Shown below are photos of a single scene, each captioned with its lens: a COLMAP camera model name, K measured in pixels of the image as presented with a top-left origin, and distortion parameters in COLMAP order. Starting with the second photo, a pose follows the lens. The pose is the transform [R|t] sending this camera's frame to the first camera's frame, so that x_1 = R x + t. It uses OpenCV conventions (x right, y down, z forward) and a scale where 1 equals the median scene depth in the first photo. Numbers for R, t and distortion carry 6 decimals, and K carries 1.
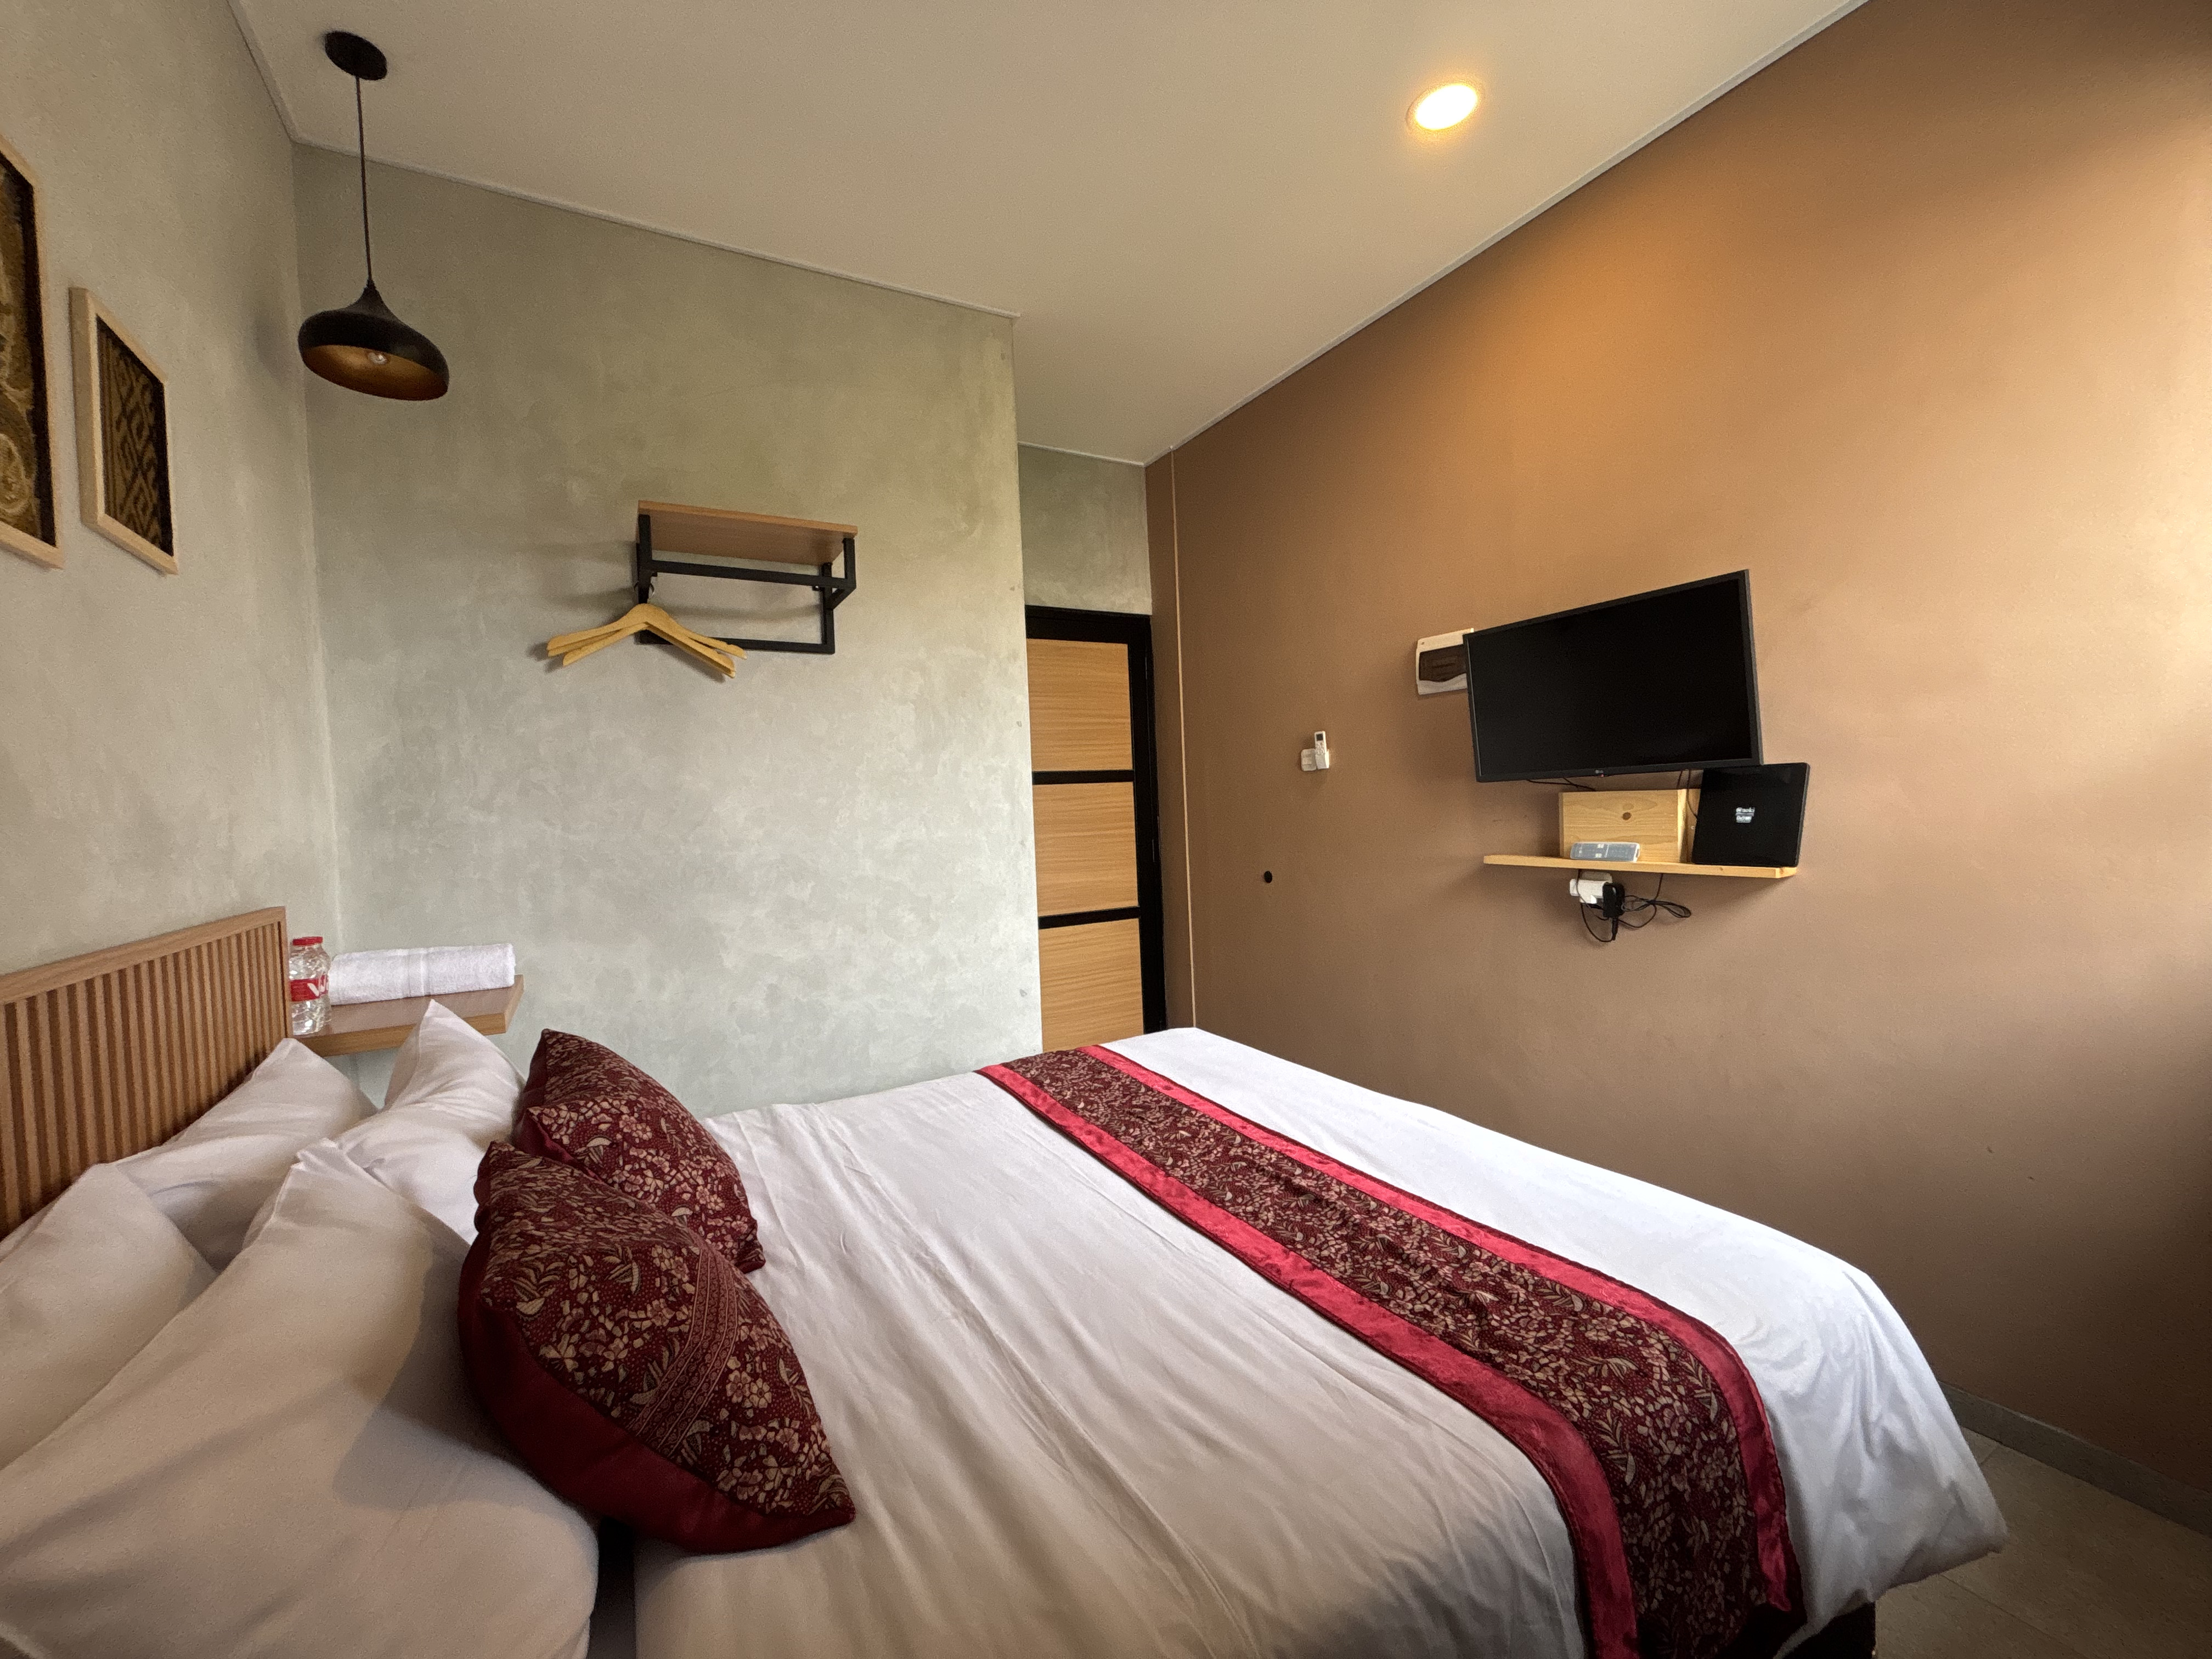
lens RADIAL K [[893.0, 0, 1101.6], [0, 893.0, 827.5], [0, 0, 1]] dist [-0.000065, 0.000313]
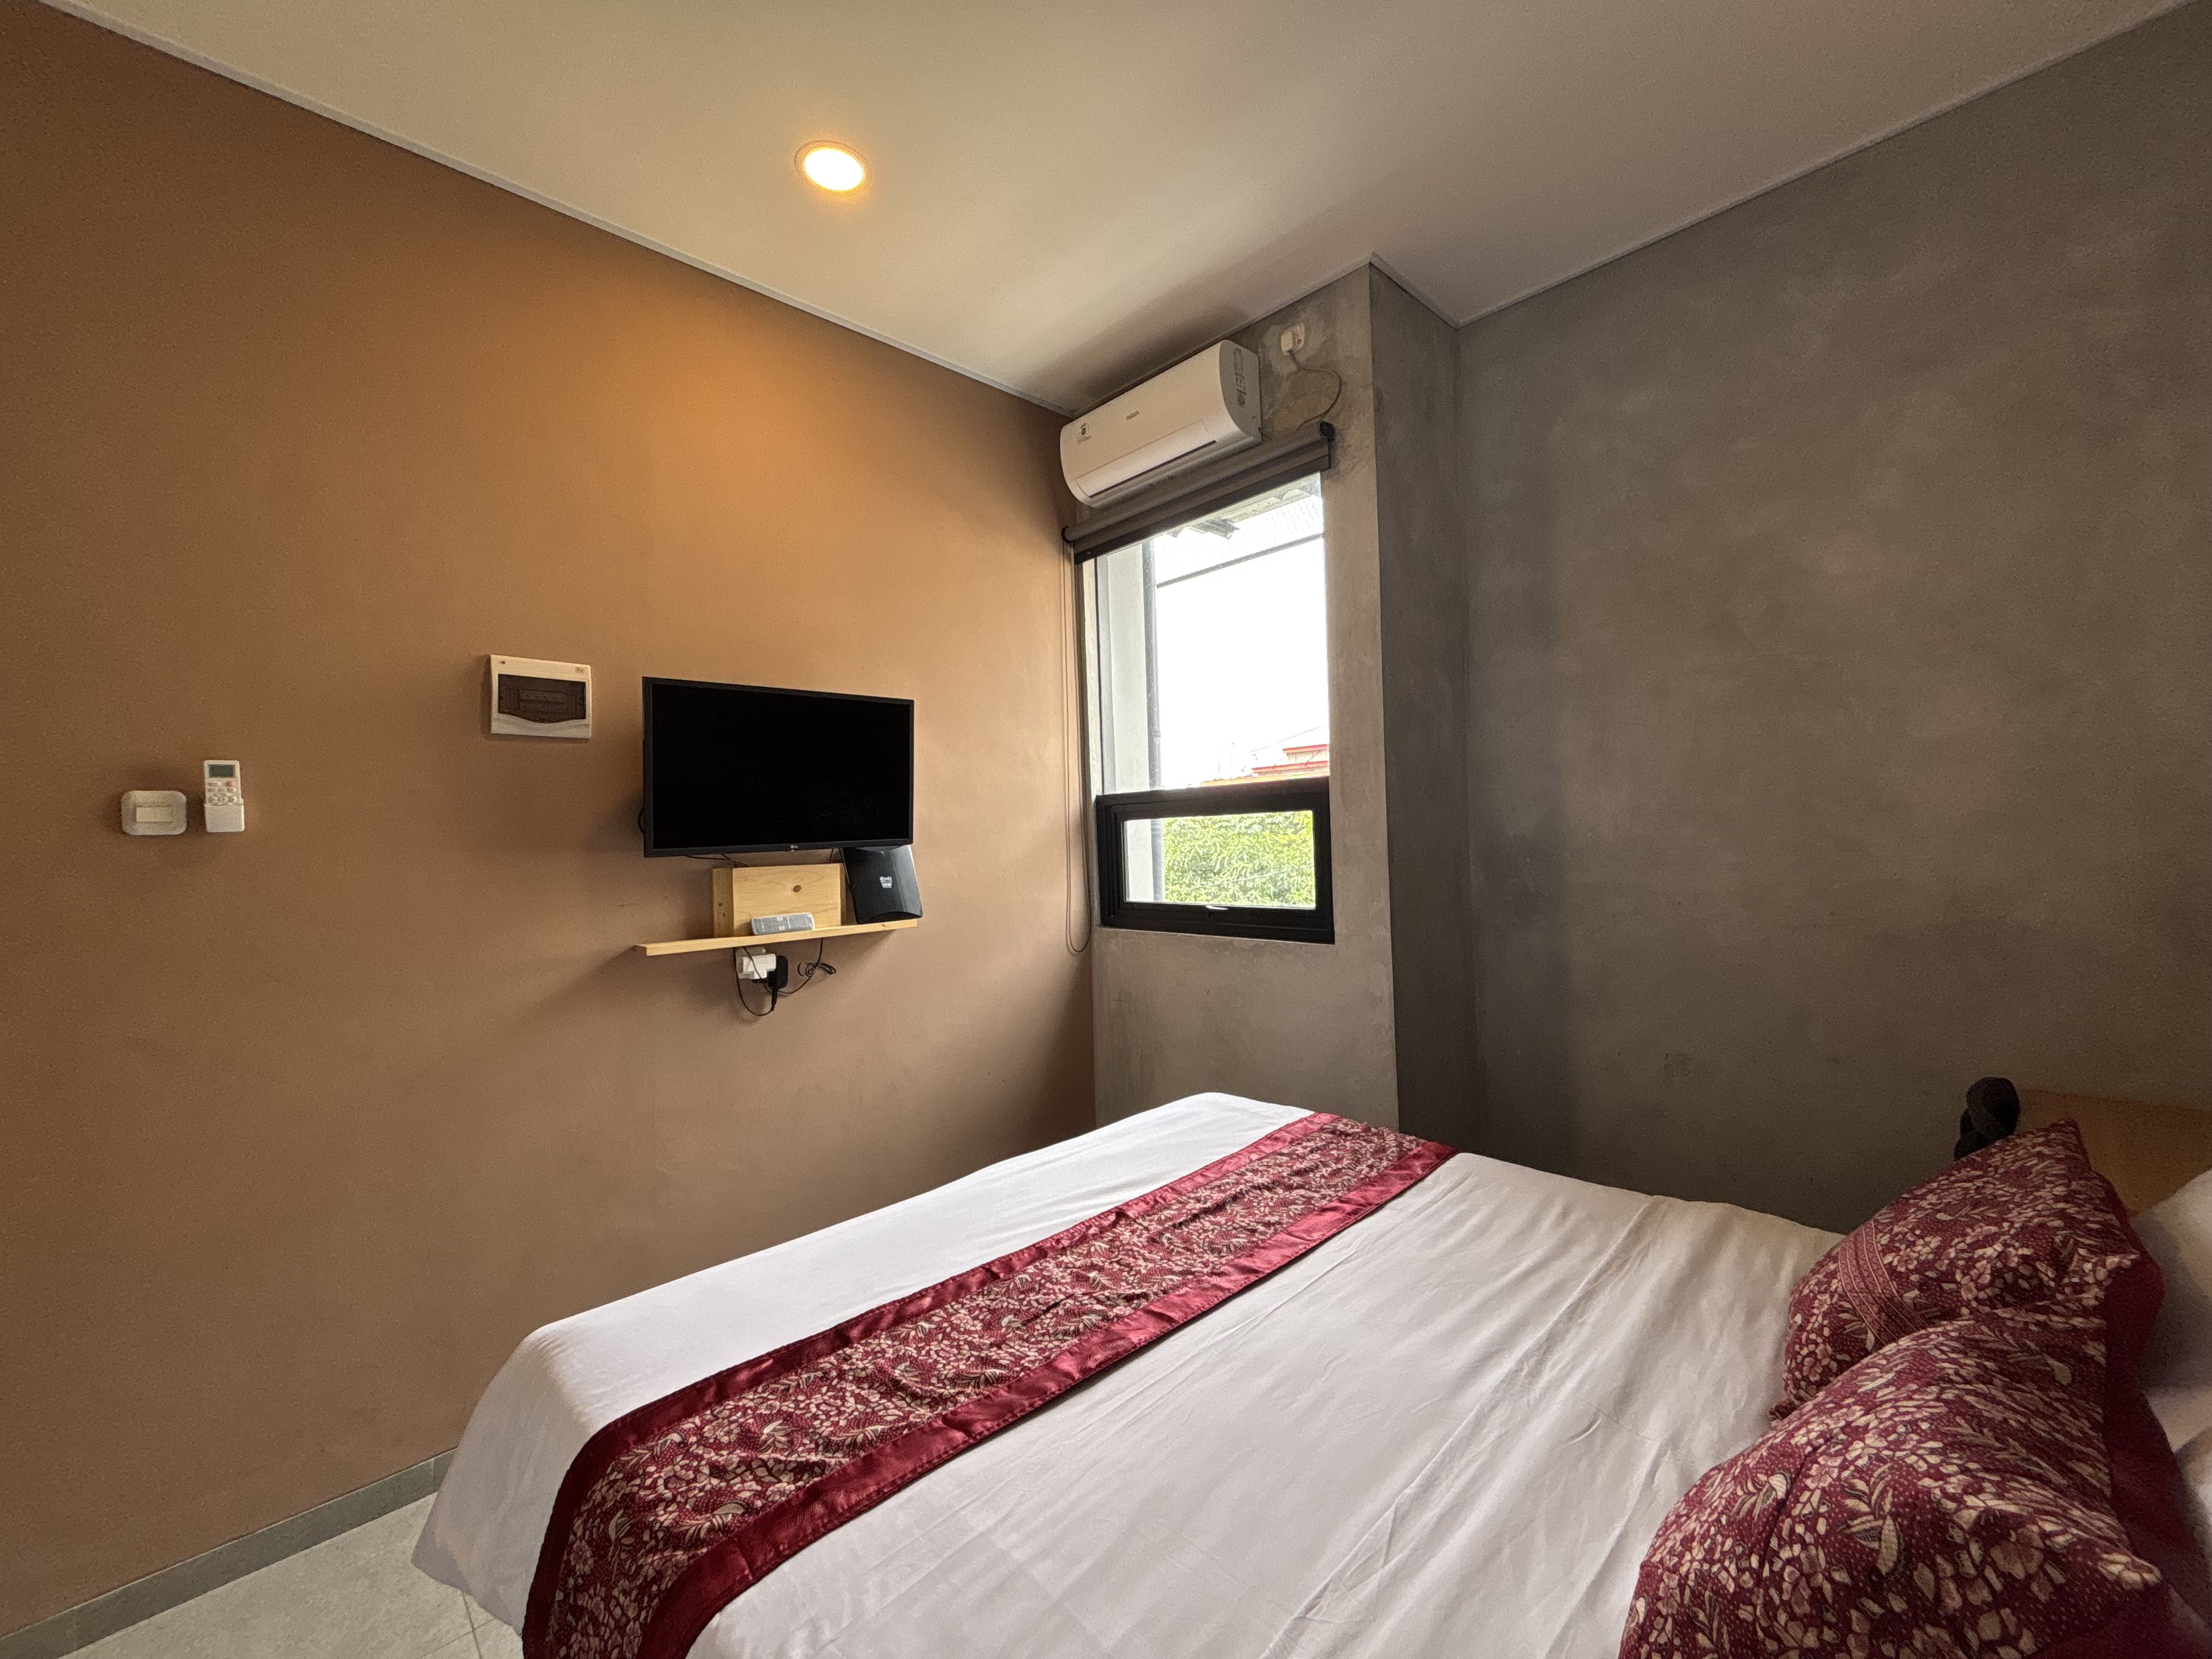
lens RADIAL K [[893.0, 0, 1101.6], [0, 893.0, 827.5], [0, 0, 1]] dist [-0.000065, 0.000313]
pose [[-0.253230, 0.054322, 0.965880, -0.544584], [0.069507, 0.996864, -0.037841, -0.019660], [-0.964906, 0.057552, -0.256211, 0.907839]]
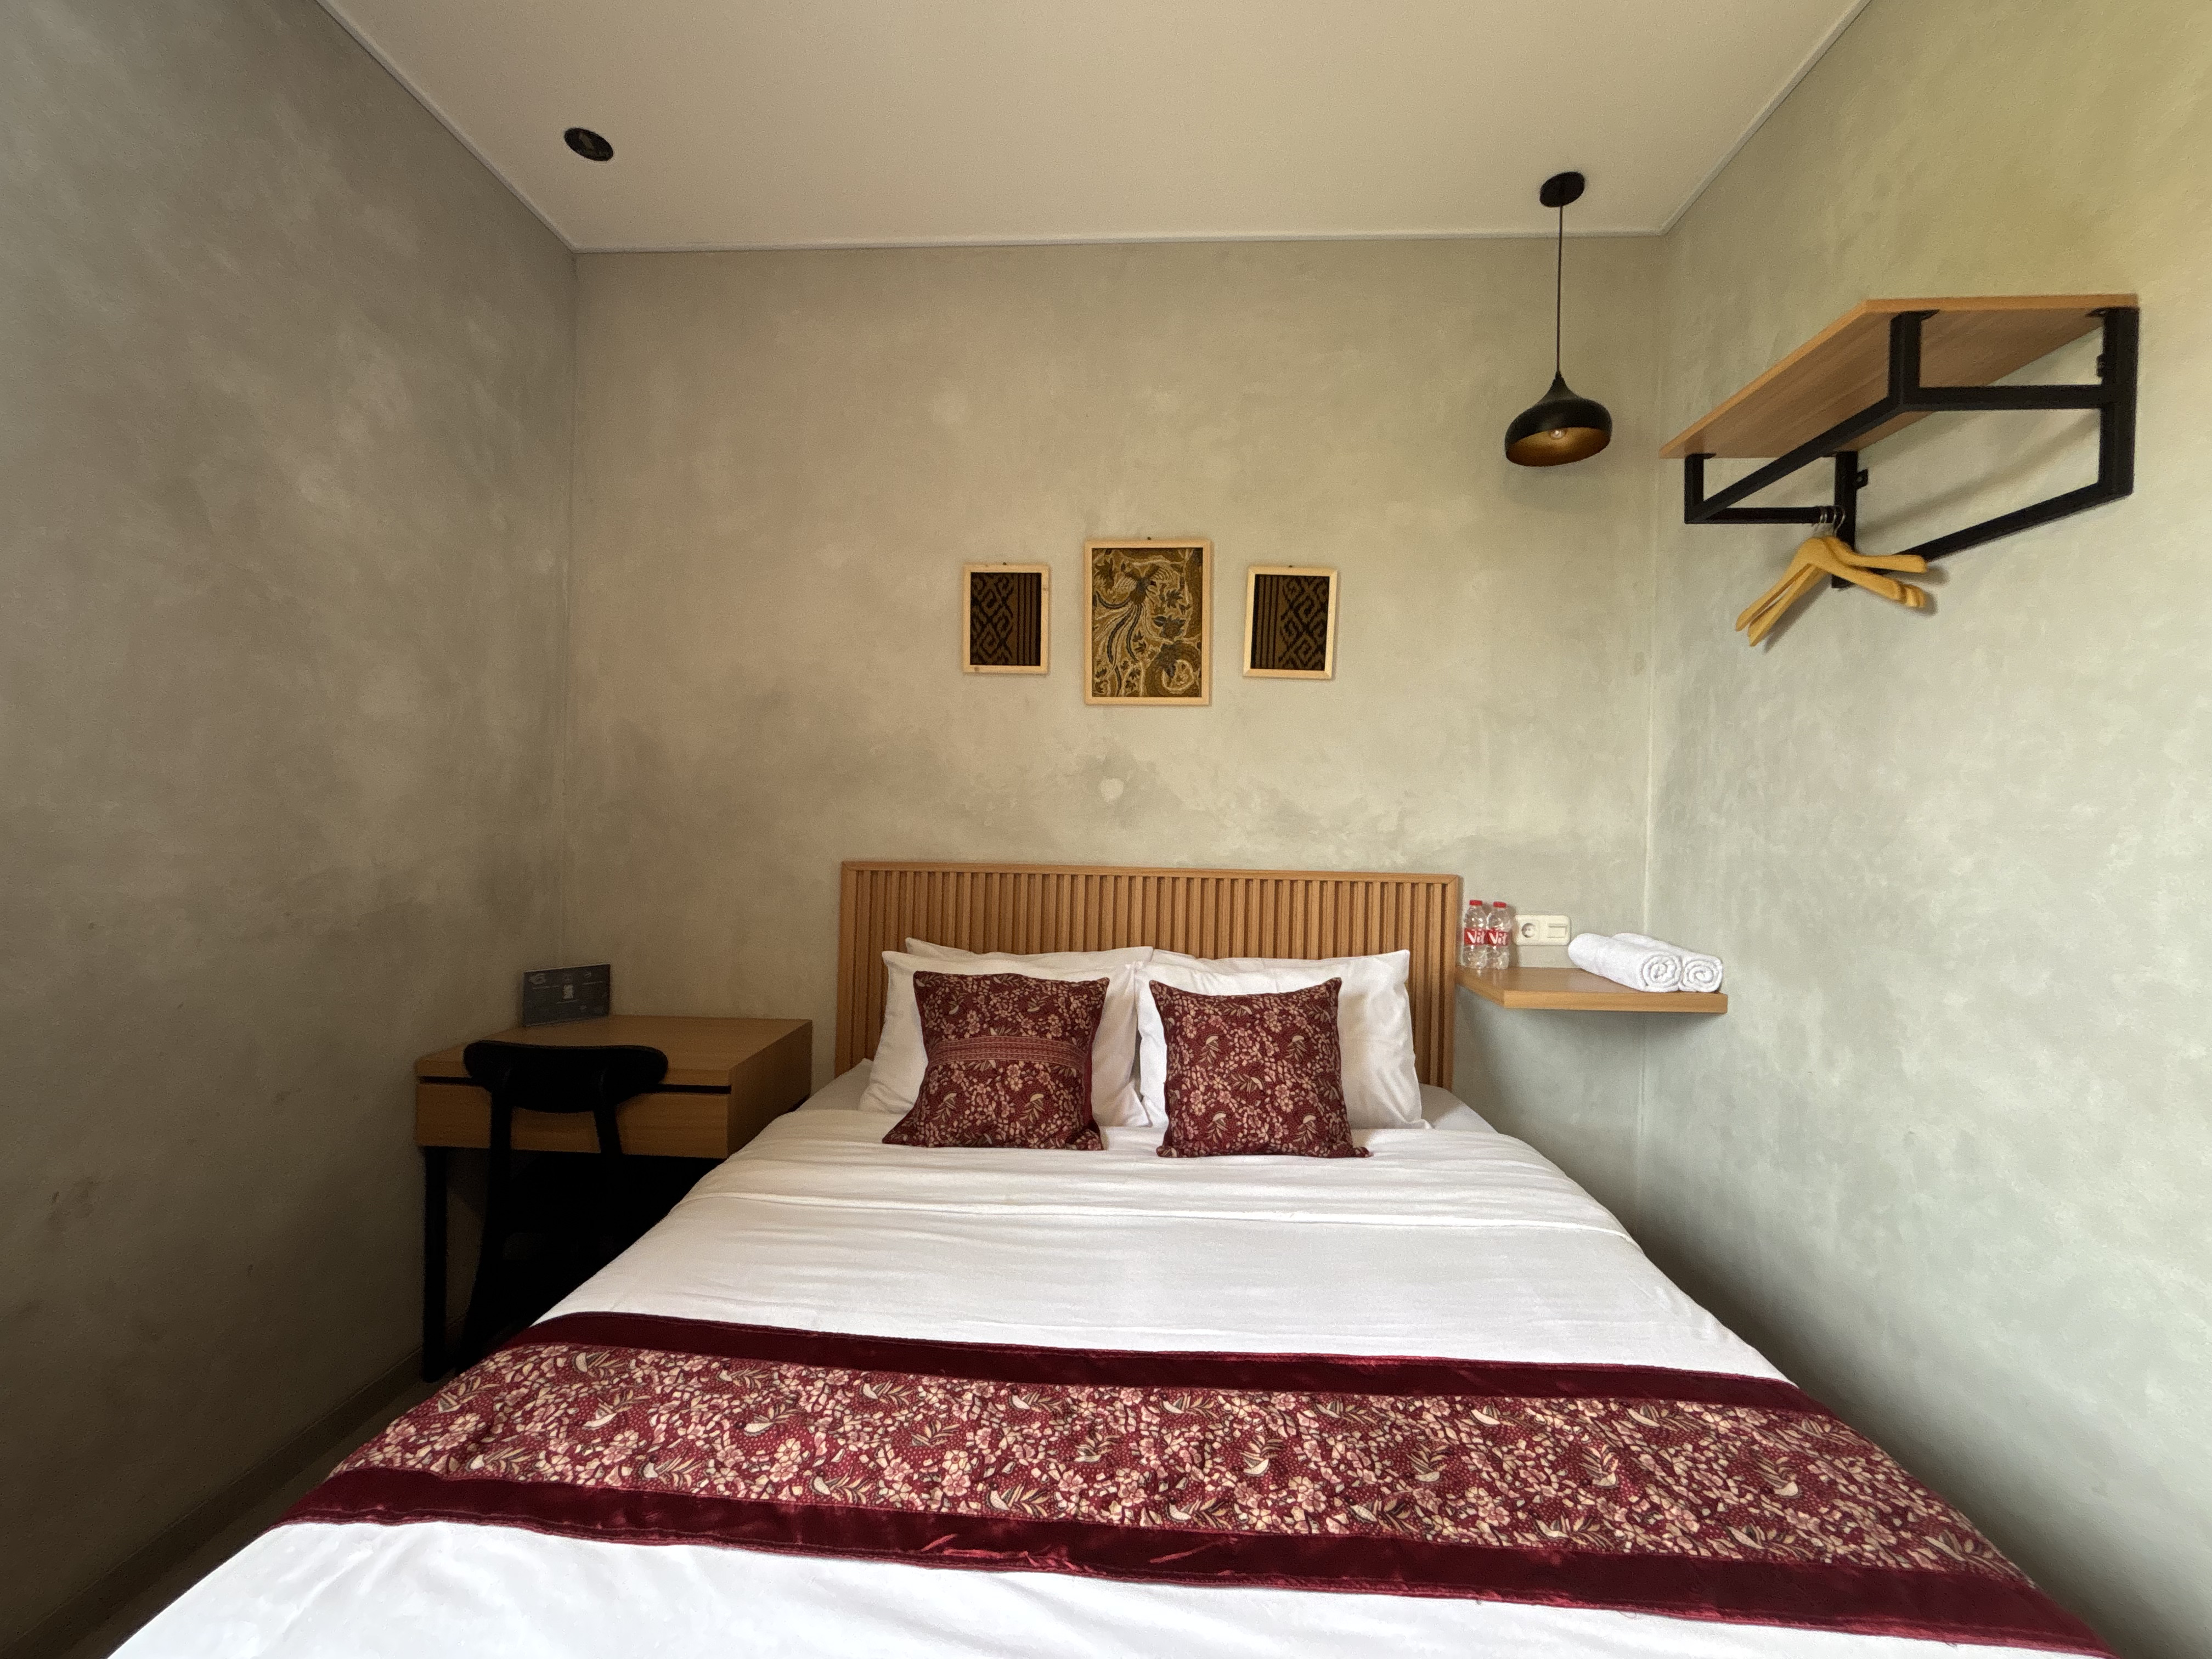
lens RADIAL K [[878.5, 0, 1106.0], [0, 878.5, 829.5], [0, 0, 1]] dist [0.002554, 0.000410]
pose [[-0.535173, 0.039138, -0.843835, 0.427954], [-0.020454, 0.998033, 0.059262, -0.041623], [0.844495, 0.048975, -0.533320, 0.912054]]
